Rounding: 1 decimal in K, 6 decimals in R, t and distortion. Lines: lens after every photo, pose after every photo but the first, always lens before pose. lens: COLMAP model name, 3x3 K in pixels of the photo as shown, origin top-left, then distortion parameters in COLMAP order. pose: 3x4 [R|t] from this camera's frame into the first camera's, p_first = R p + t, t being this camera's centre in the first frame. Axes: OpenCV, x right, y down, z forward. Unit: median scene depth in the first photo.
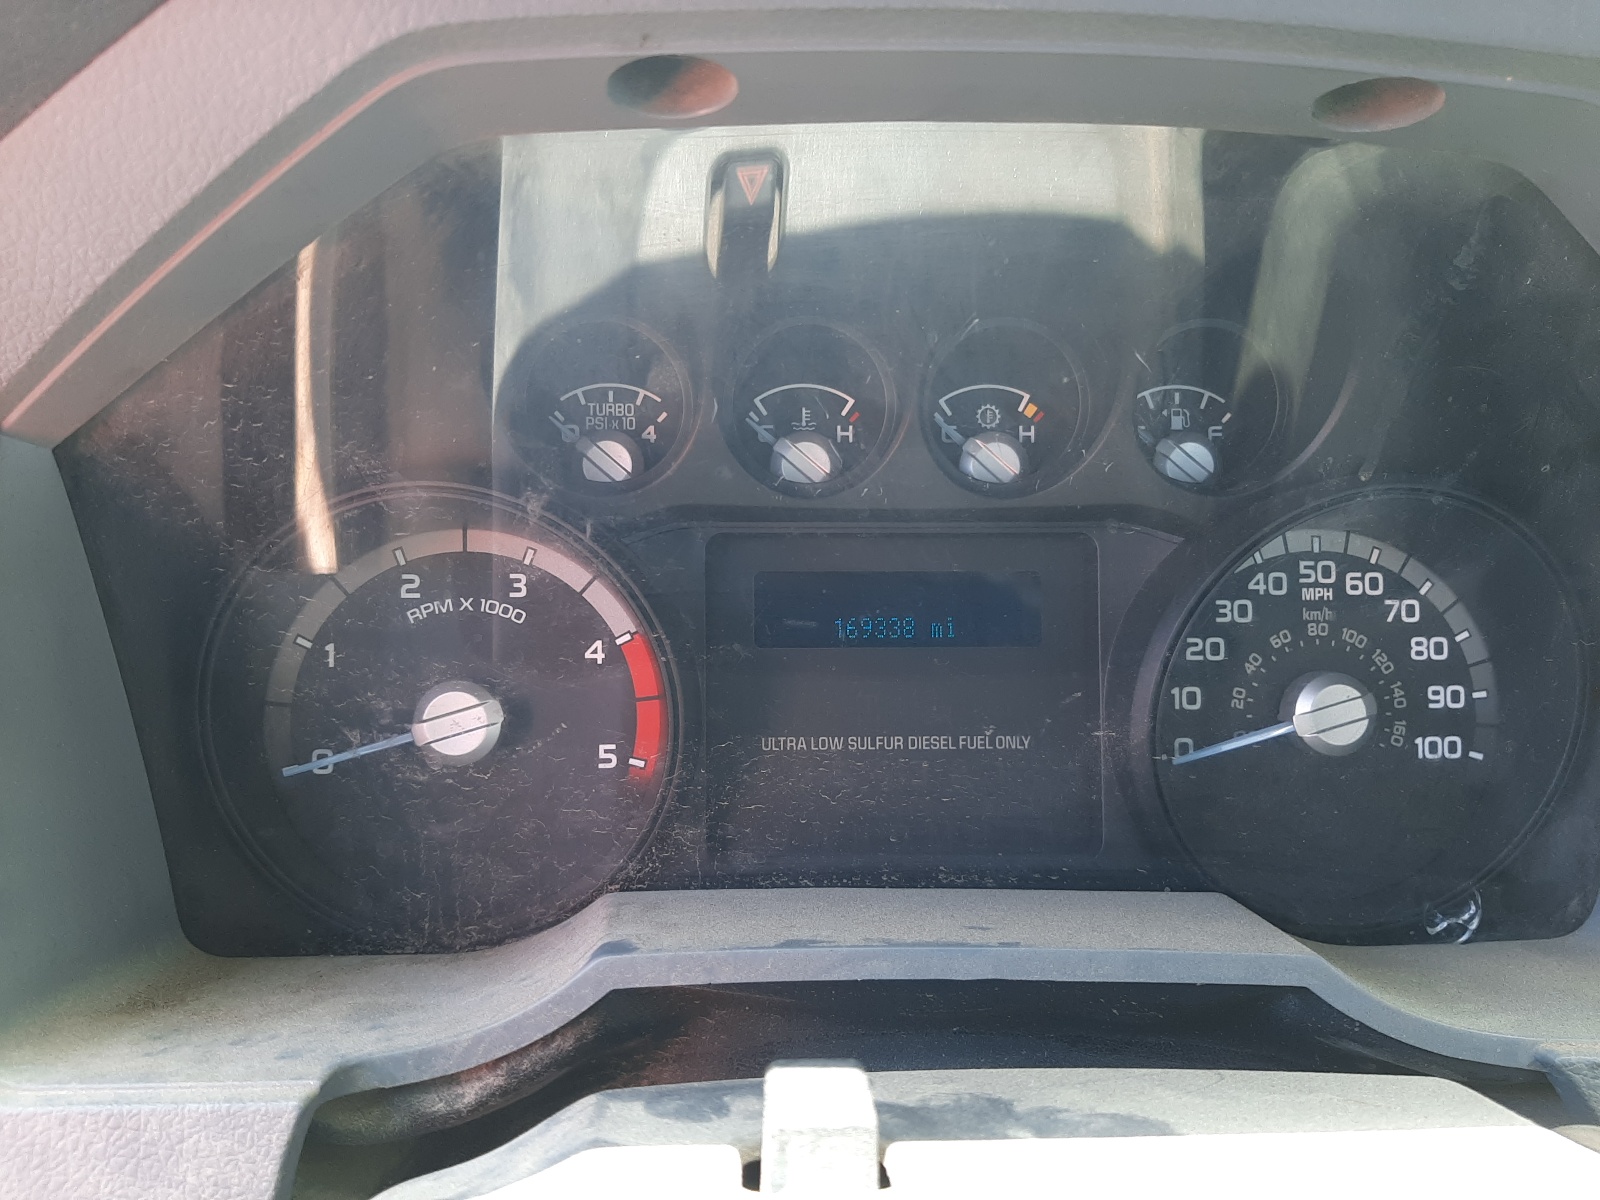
lens RADIAL K [[1223.4, 0, 800.1], [0, 1223.4, 592.5], [0, 0, 1]] dist [0.015726, 0.003413]
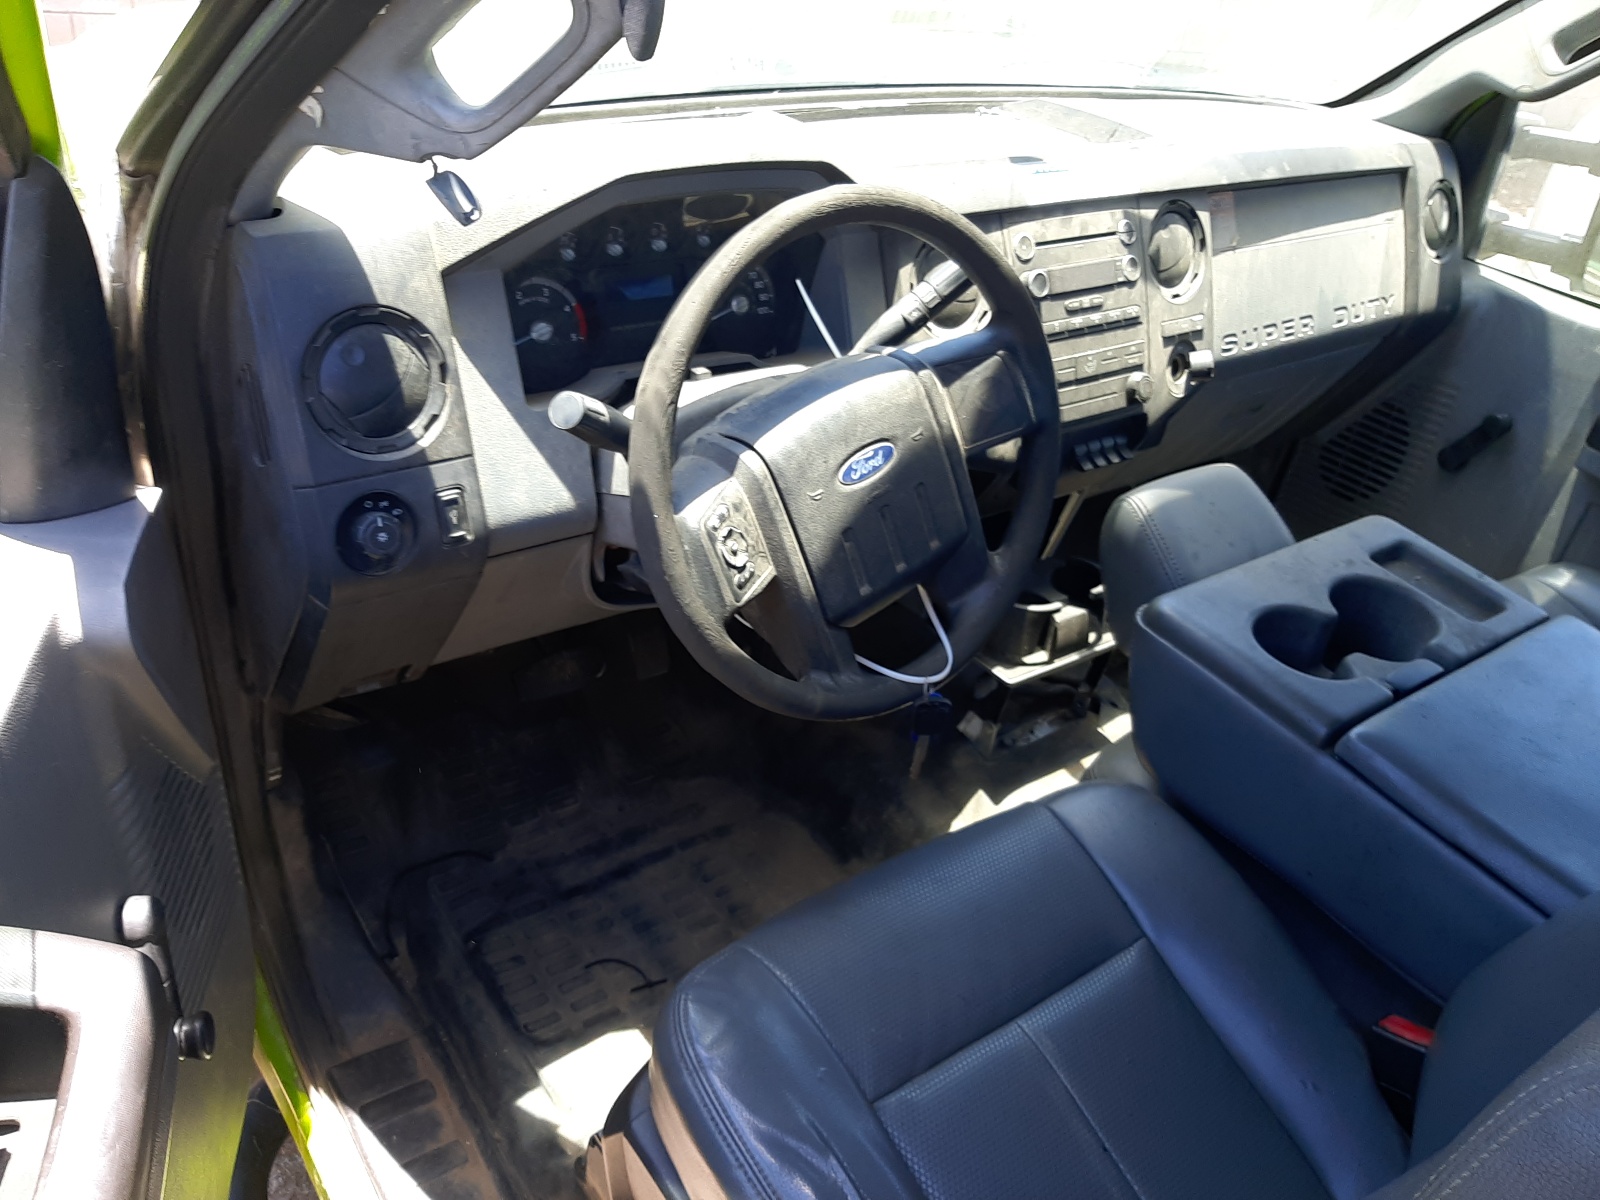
lens RADIAL K [[1223.4, 0, 796.4], [0, 1223.4, 600.5], [0, 0, 1]] dist [0.015726, 0.003413]
pose [[0.832661, -0.230253, 0.503646, -1.629777], [0.071951, 0.946737, 0.313867, -0.223626], [-0.549089, -0.225107, 0.804878, -2.497934]]
